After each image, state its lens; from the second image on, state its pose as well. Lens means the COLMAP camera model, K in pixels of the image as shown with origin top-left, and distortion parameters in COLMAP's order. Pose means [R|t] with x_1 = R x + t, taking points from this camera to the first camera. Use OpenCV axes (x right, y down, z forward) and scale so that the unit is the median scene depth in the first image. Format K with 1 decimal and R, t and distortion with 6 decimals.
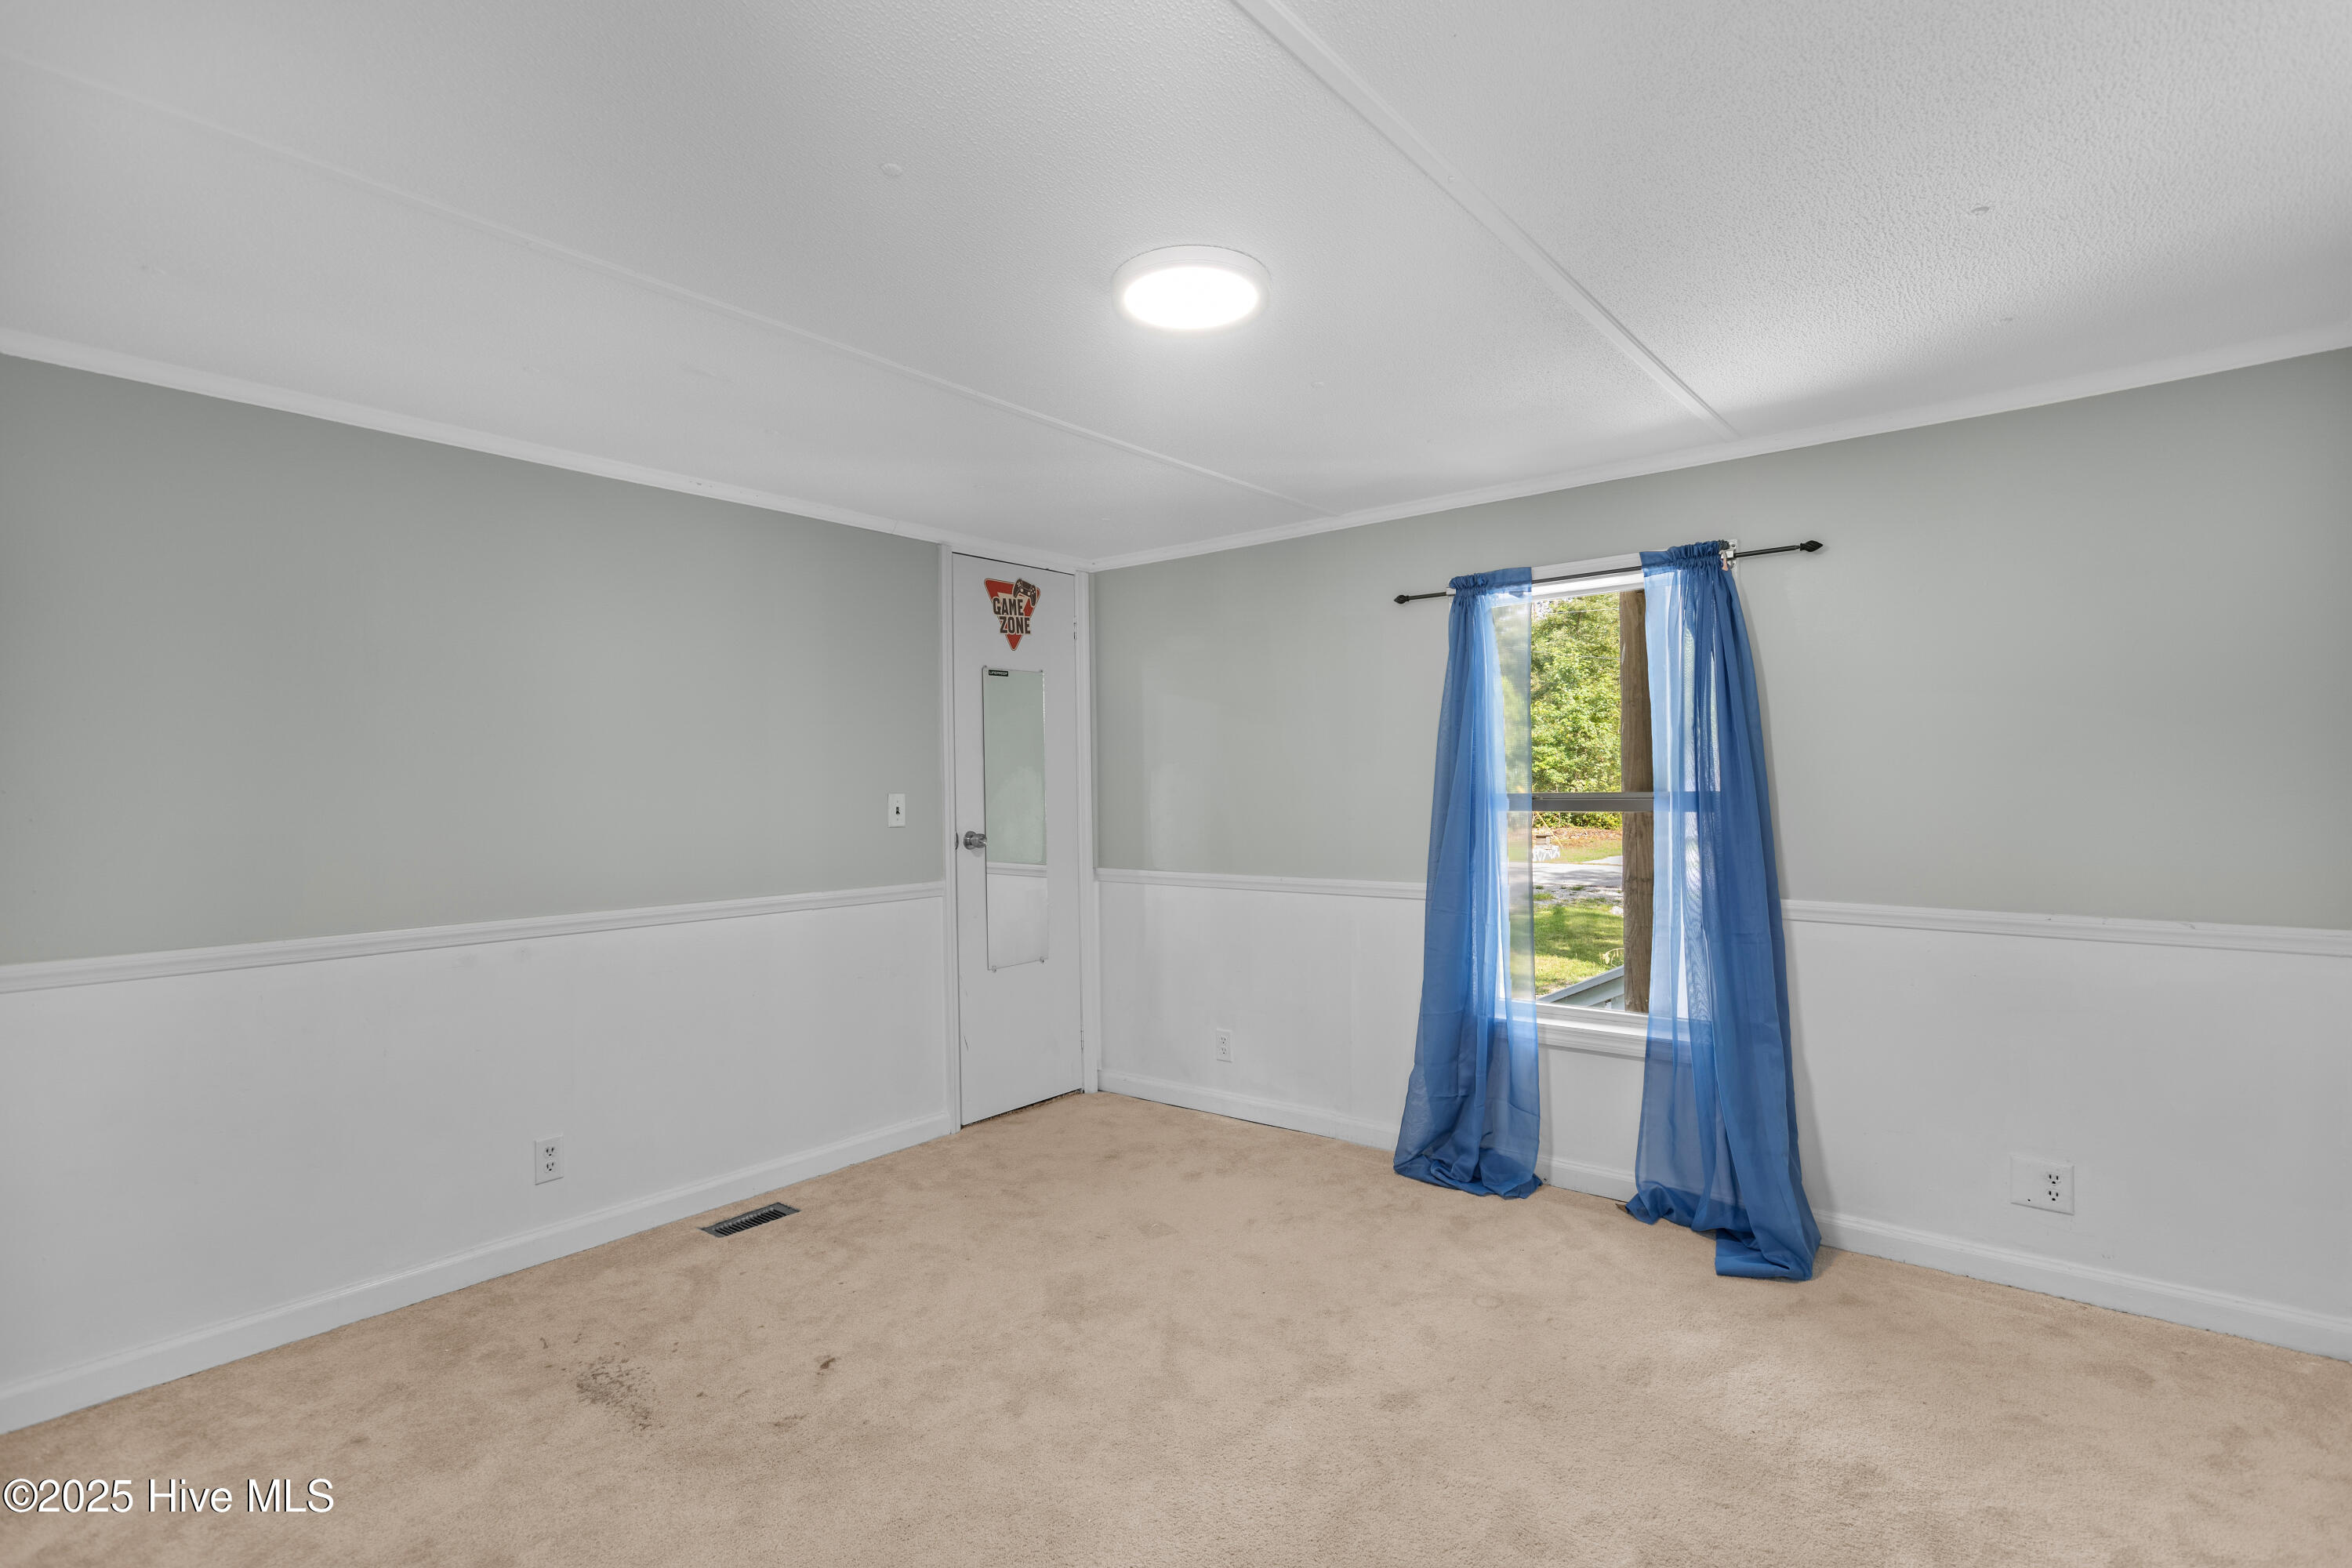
lens RADIAL K [[1083.2, 0, 1177.3], [0, 1083.2, 782.8], [0, 0, 1]] dist [-0.005922, 0.002526]
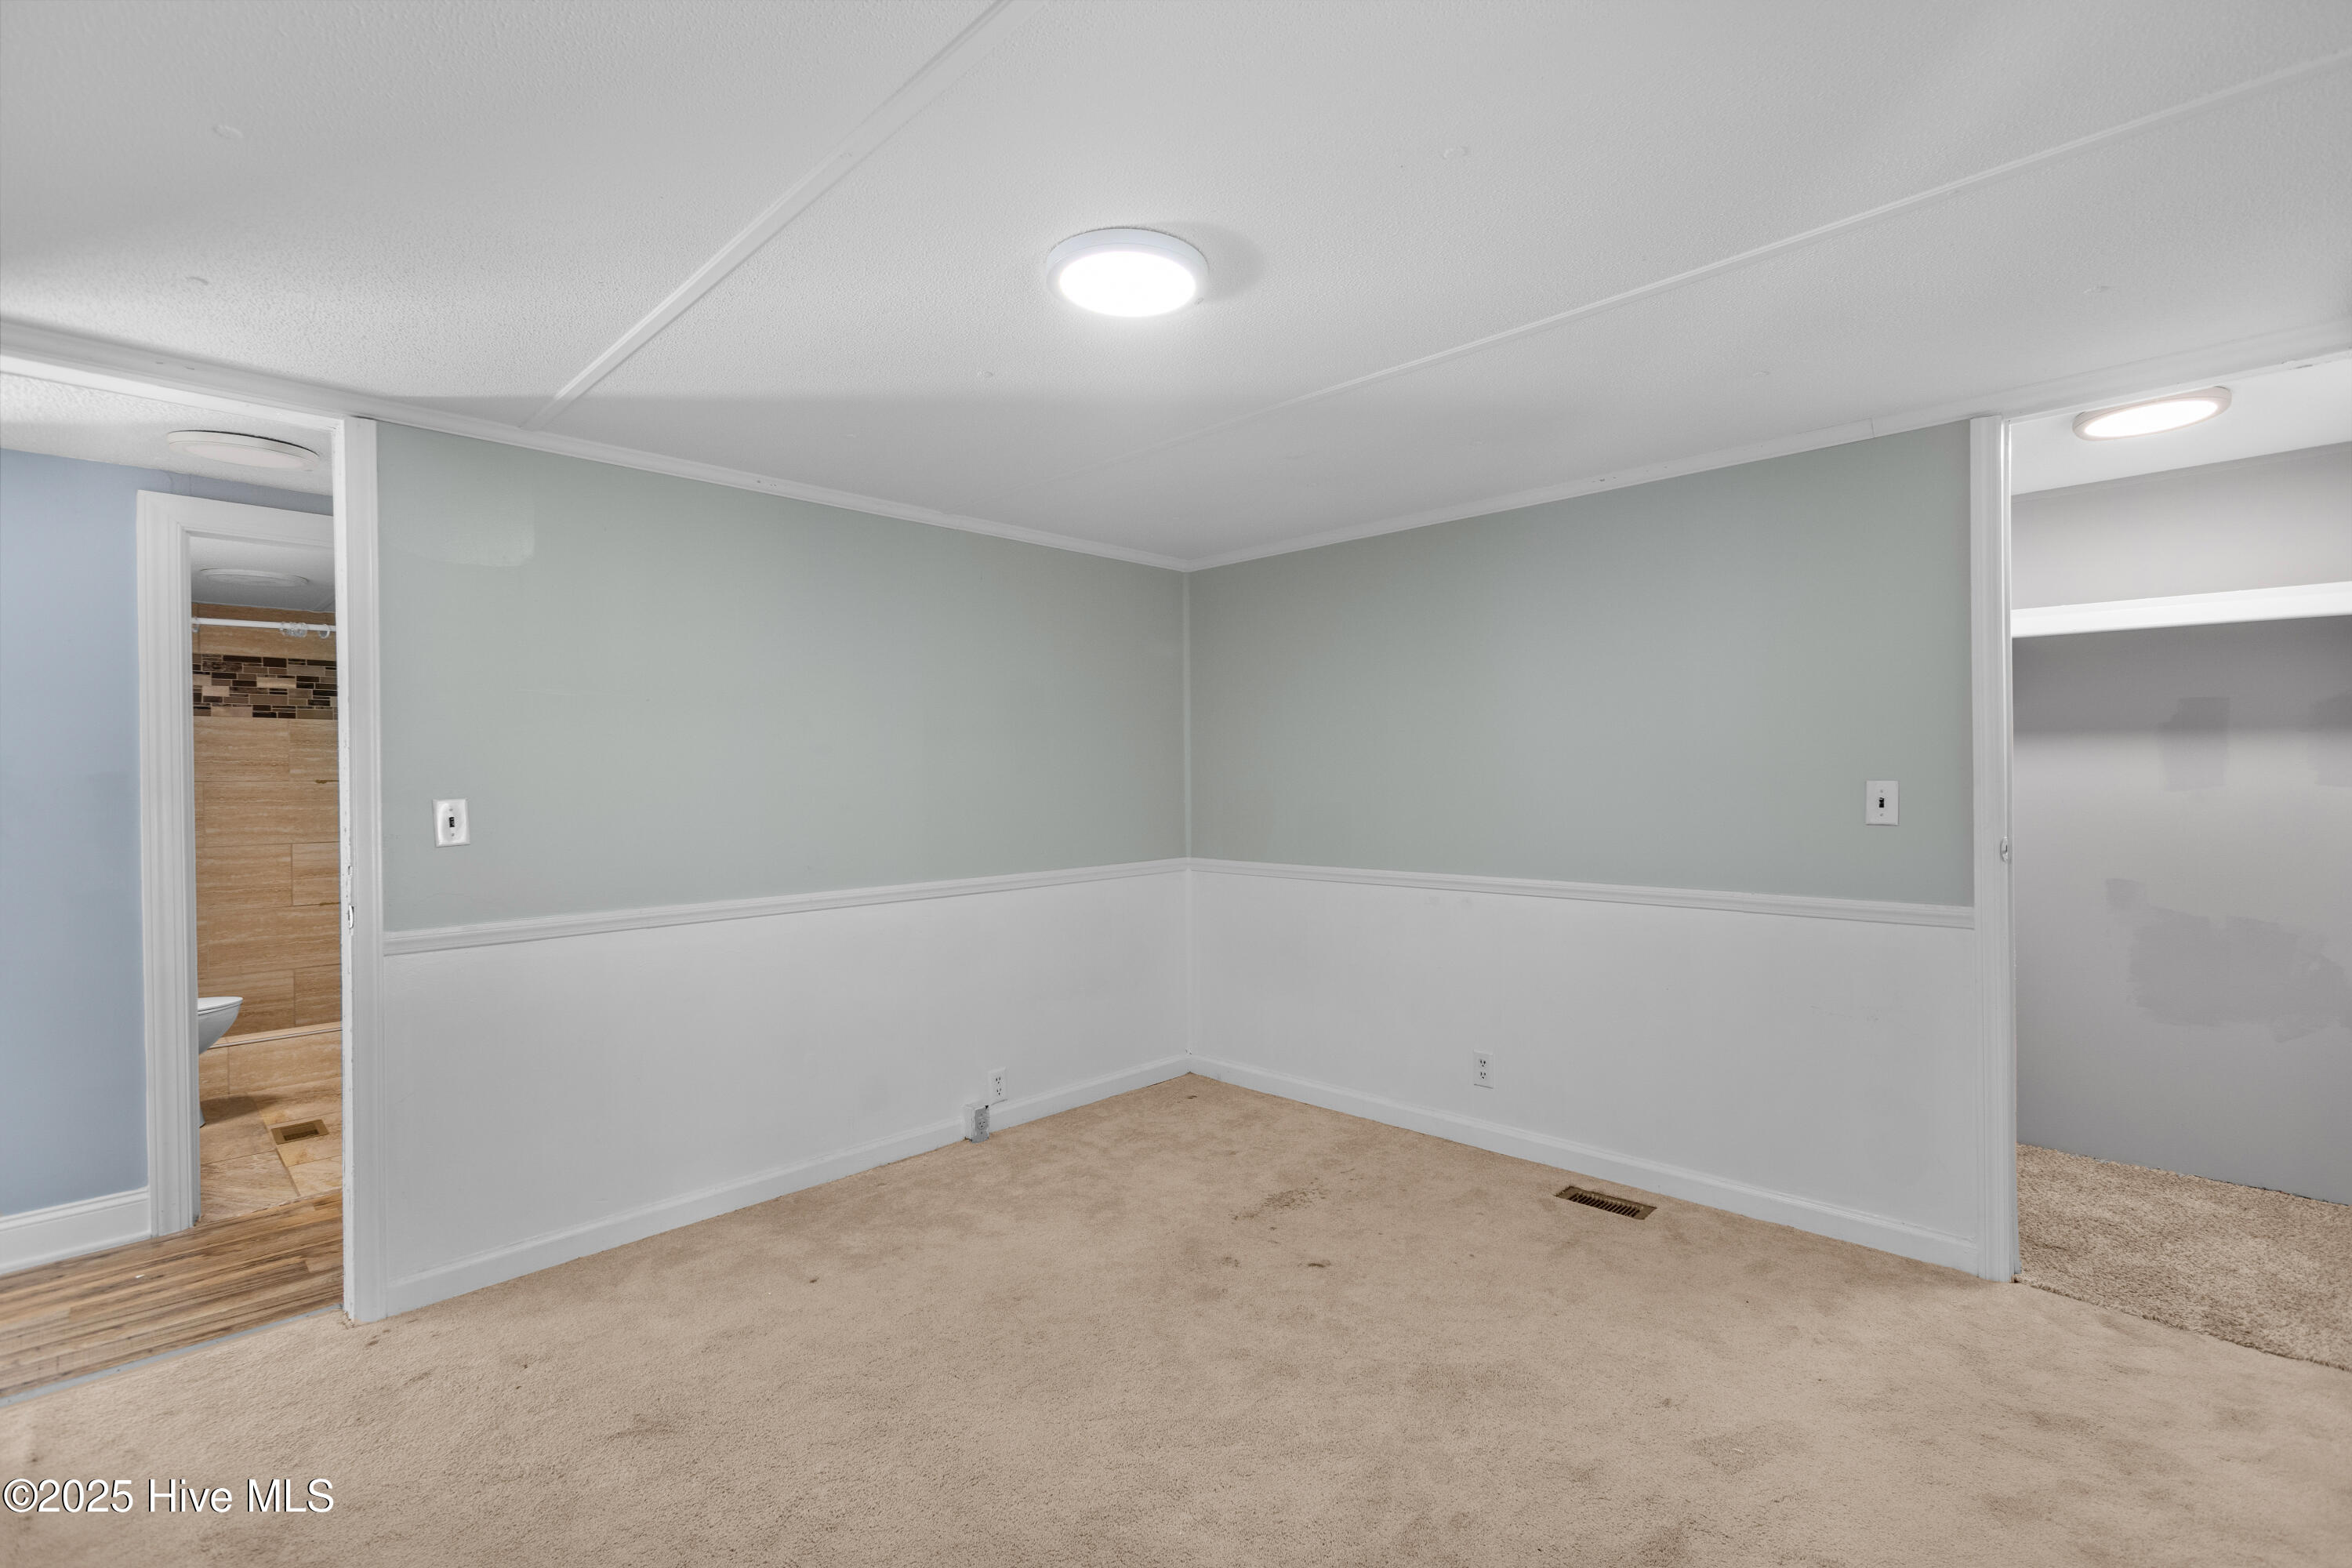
lens RADIAL K [[1066.3, 0, 1235.8], [0, 1066.3, 782.1], [0, 0, 1]] dist [-0.001744, 0.001641]
pose [[-0.055553, 0.015330, -0.998338, 0.622648], [0.014834, 0.999784, 0.014526, -0.007322], [0.998346, -0.014002, -0.055768, 0.731278]]
